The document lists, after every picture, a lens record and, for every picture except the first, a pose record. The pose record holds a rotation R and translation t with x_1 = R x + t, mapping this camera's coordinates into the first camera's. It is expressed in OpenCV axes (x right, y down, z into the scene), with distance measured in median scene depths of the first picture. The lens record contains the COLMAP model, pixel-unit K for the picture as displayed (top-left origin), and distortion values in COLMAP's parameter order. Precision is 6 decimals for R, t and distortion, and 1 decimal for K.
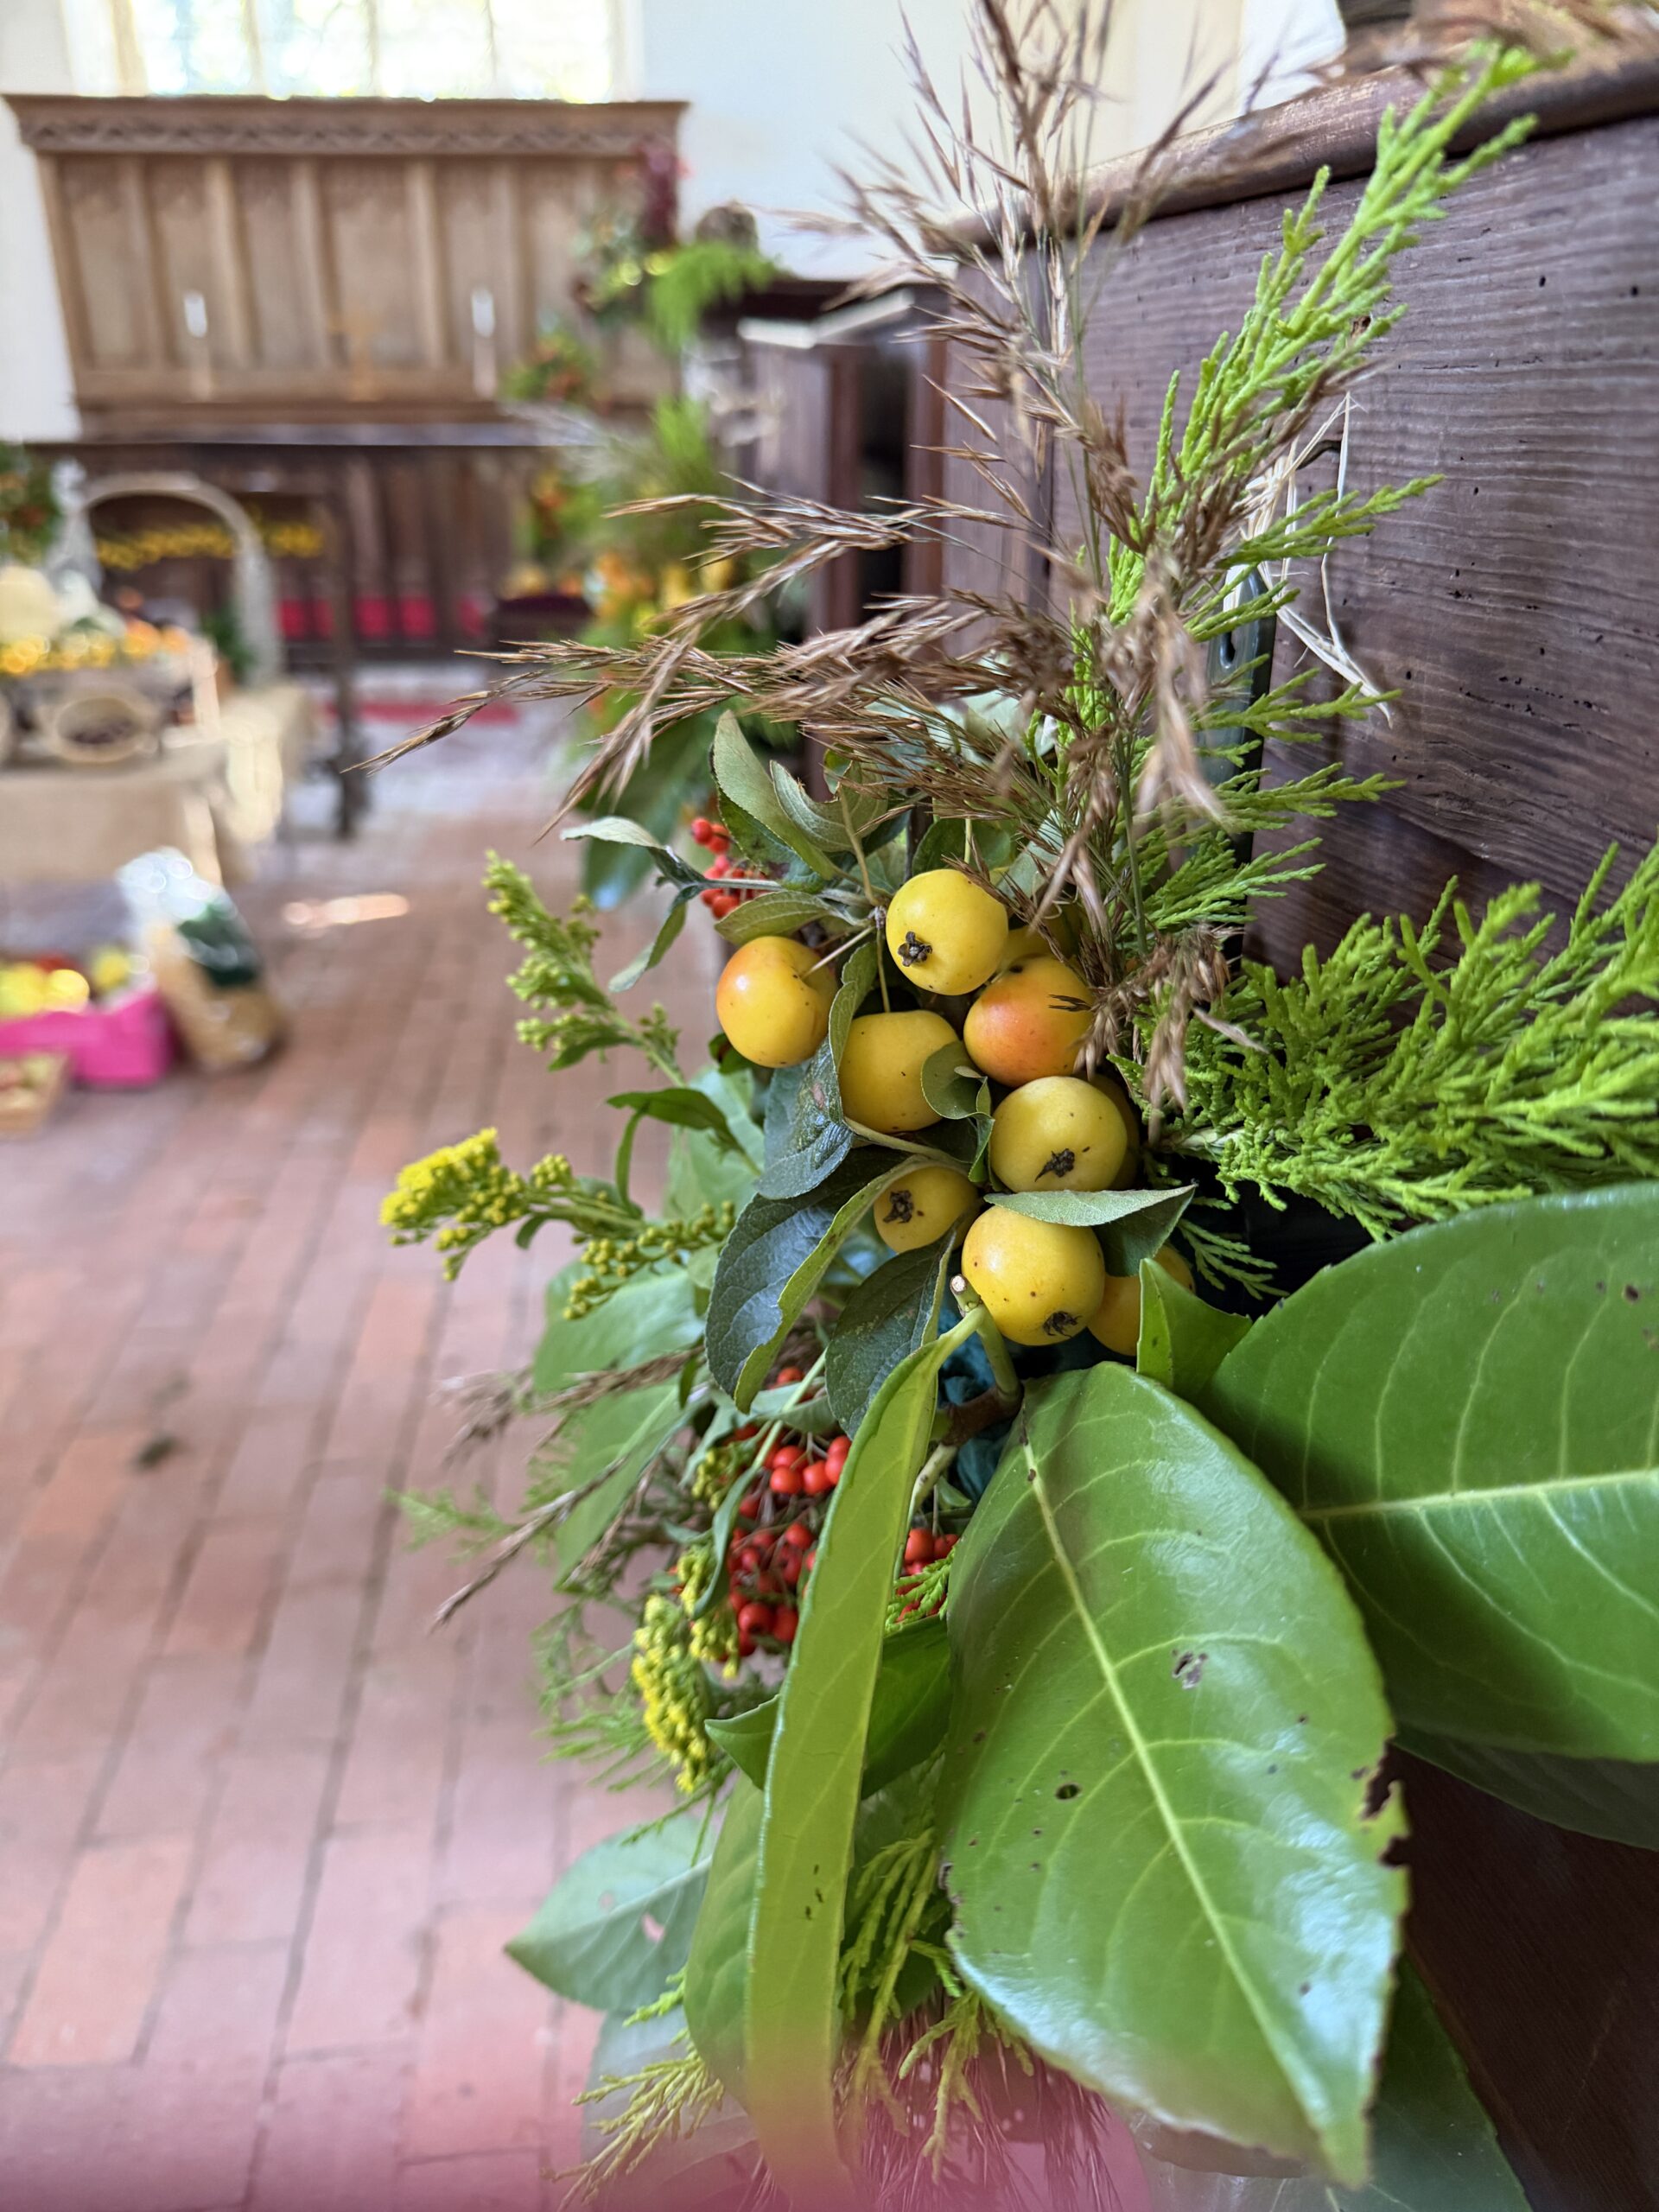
lens RADIAL K [[1571.9, 0, 804.0], [0, 1571.9, 1098.2], [0, 0, 1]] dist [0.133458, -0.251030]
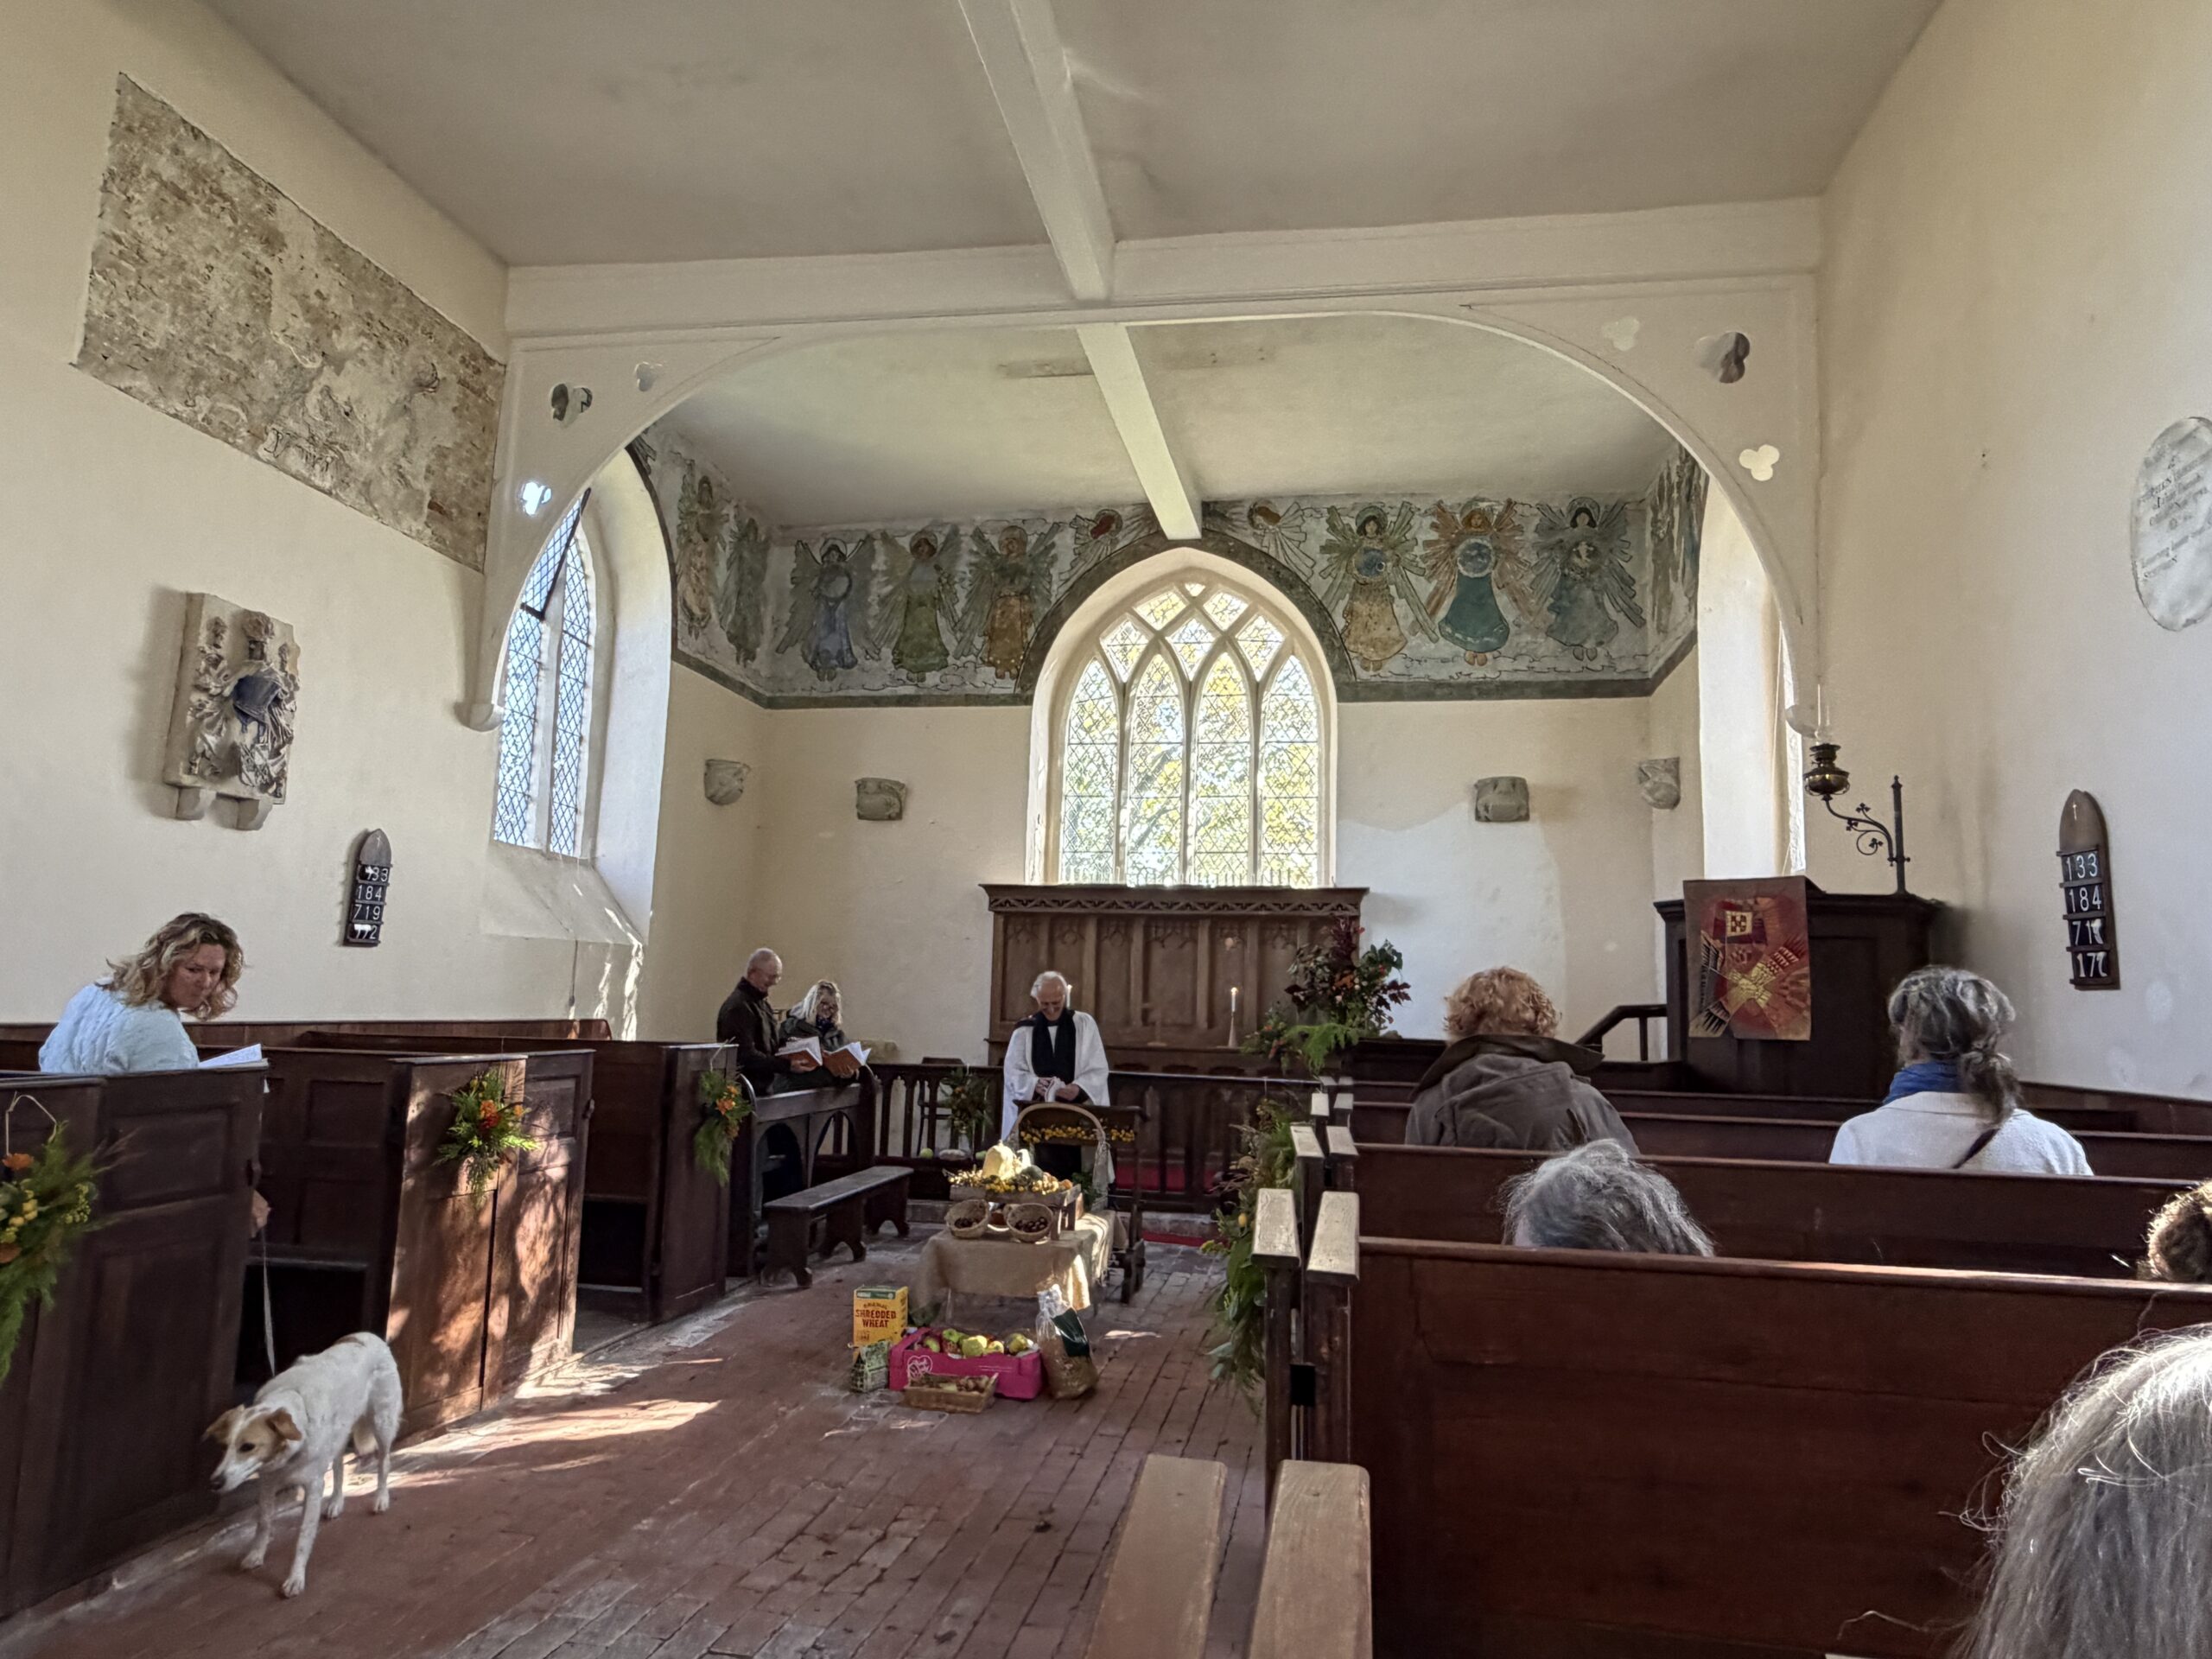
lens RADIAL K [[1370.8, 0, 1106.0], [0, 1370.8, 829.5], [0, 0, 1]] dist [0.001715, 0.000686]
pose [[0.962084, -0.012656, -0.272461, 0.087007], [-0.131409, 0.853839, -0.503677, 0.126669], [0.239012, 0.520383, 0.819801, -0.415730]]
